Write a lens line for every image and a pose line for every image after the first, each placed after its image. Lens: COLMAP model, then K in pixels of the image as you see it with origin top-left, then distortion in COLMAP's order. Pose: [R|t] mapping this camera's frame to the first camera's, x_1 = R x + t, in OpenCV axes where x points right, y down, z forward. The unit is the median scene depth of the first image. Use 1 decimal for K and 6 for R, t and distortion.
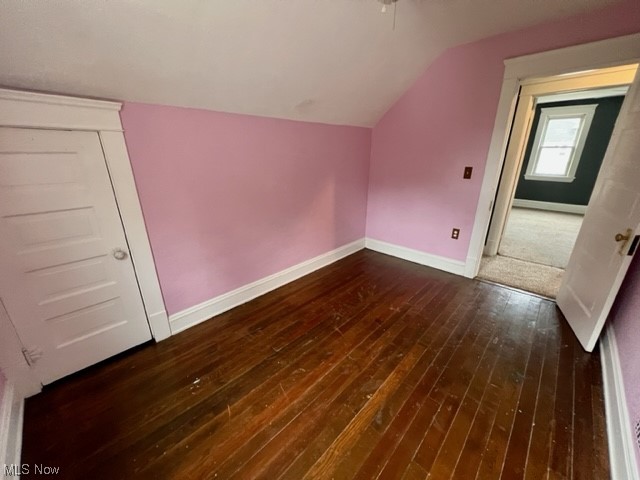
lens RADIAL K [[255.2, 0, 320.0], [0, 255.2, 240.0], [0, 0, 1]] dist [-0.002725, -0.000363]
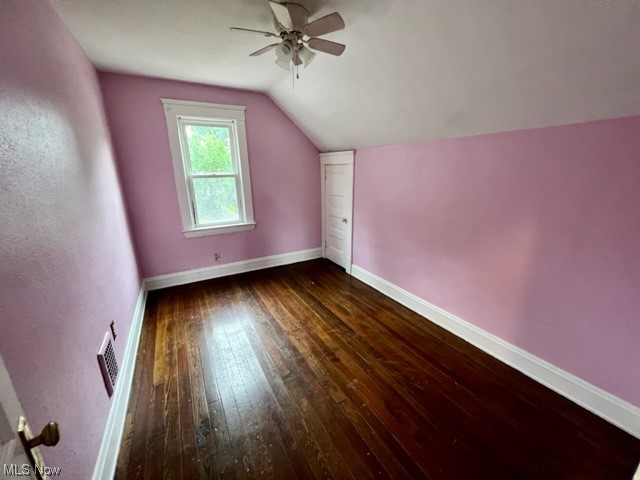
lens RADIAL K [[255.2, 0, 320.0], [0, 255.2, 240.0], [0, 0, 1]] dist [-0.002725, -0.000363]
pose [[-0.290082, 0.257514, -0.921704, 0.919456], [-0.301931, 0.889301, 0.343485, -0.335501], [0.908125, 0.377930, -0.180219, 0.905274]]
